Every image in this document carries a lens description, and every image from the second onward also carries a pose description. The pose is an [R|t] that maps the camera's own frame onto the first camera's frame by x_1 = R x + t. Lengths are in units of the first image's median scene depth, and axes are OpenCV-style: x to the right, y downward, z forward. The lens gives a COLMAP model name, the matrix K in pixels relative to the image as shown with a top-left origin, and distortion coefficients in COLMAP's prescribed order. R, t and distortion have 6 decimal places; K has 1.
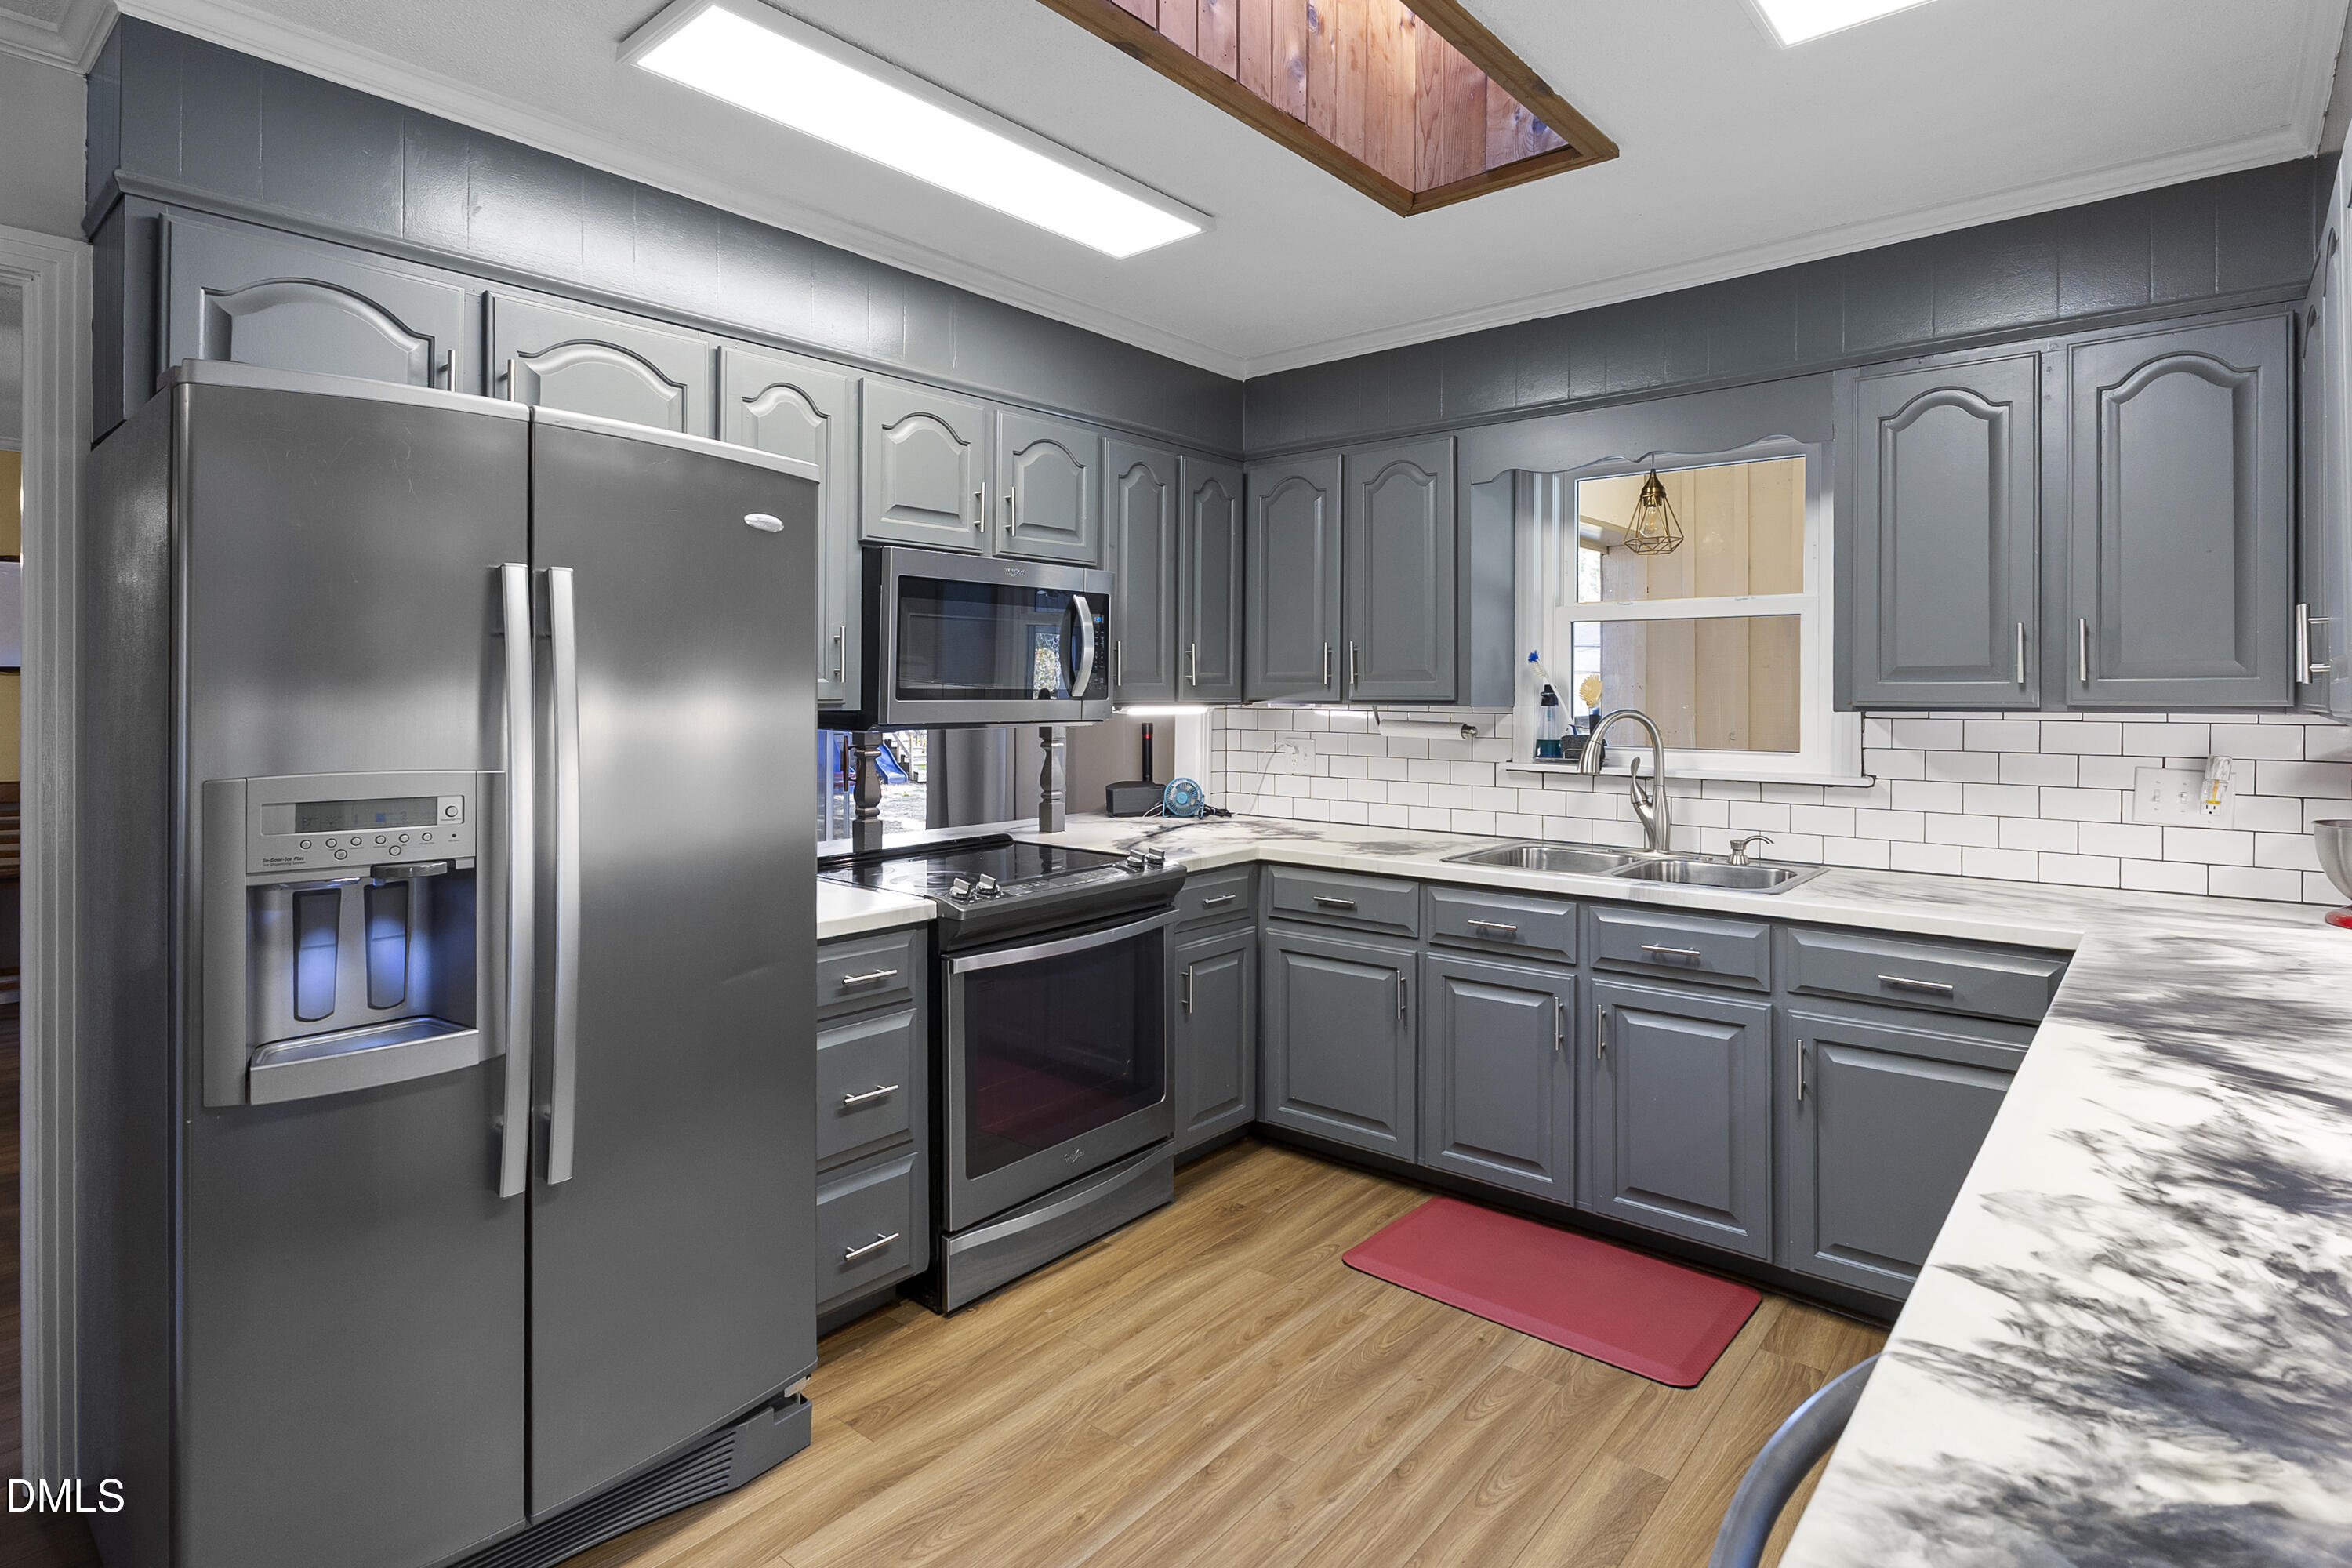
lens RADIAL K [[1202.0, 0, 1179.5], [0, 1202.0, 693.0], [0, 0, 1]] dist [0.000004, -0.000090]
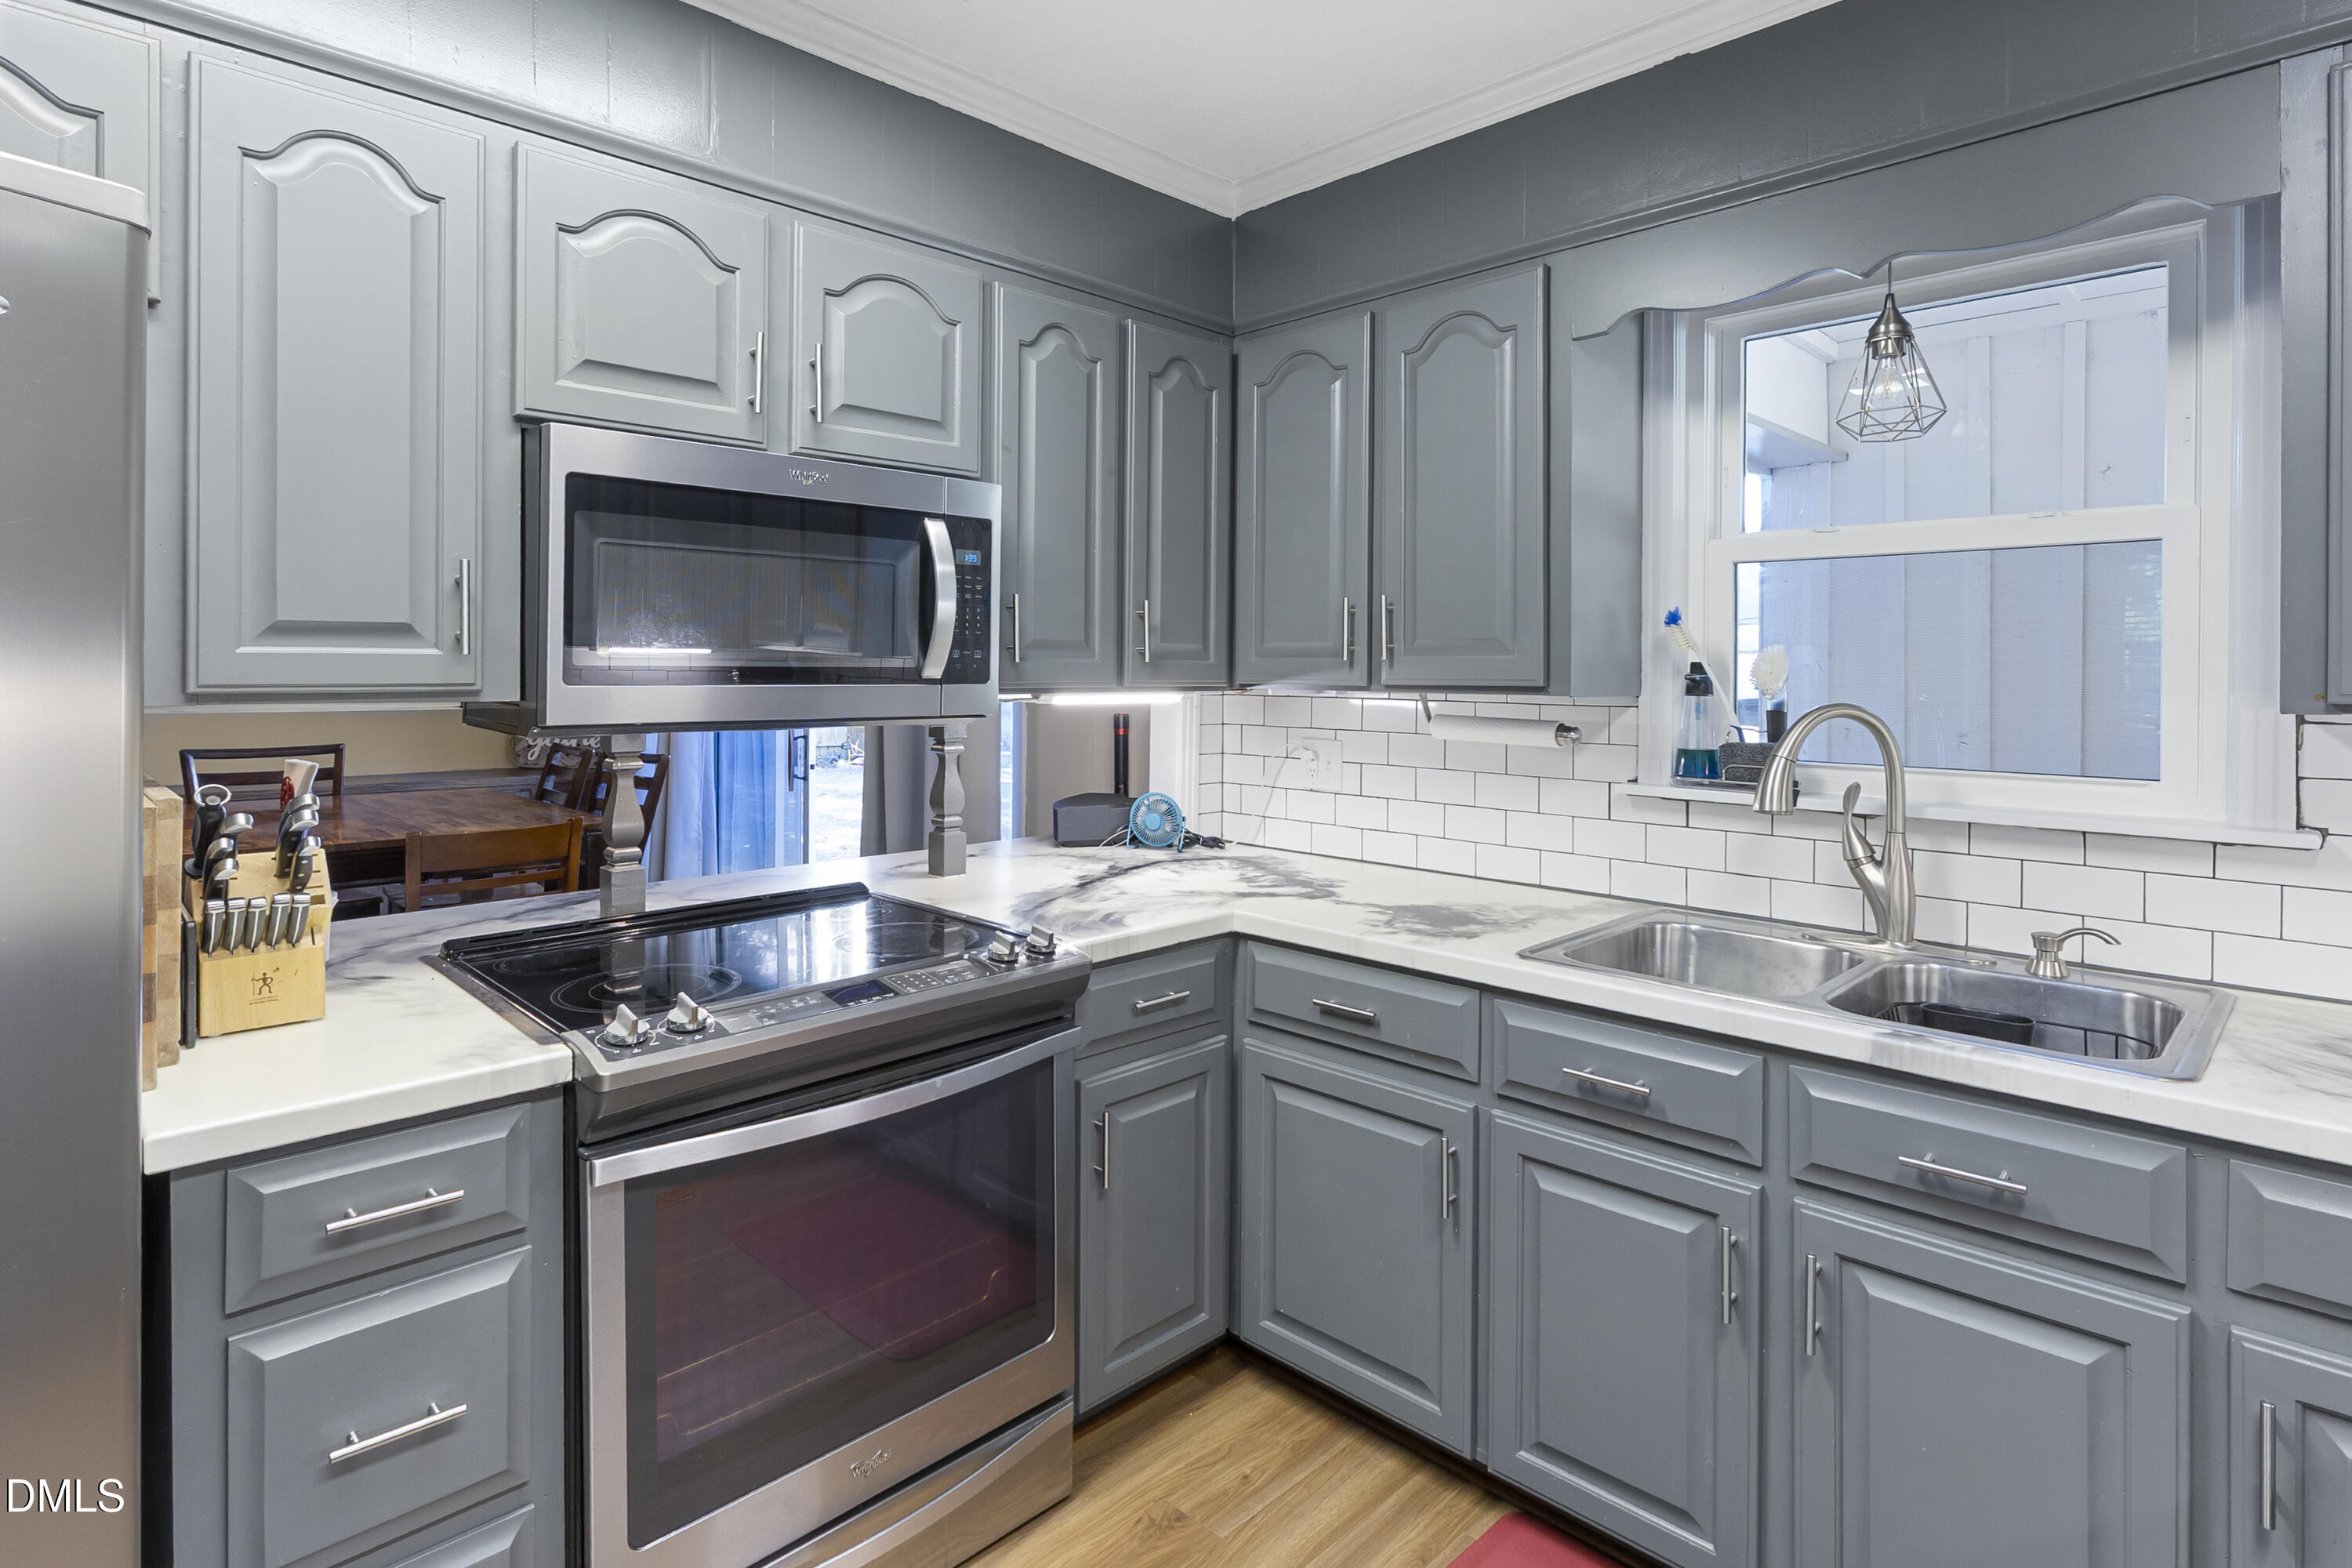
lens RADIAL K [[1196.9, 0, 1169.4], [0, 1196.9, 673.5], [0, 0, 1]] dist [-0.001313, -0.000818]
pose [[0.995816, 0.002708, -0.091343, 0.092649], [-0.002604, 0.999996, 0.001258, -0.000931], [0.091347, -0.001015, 0.995819, 0.366325]]
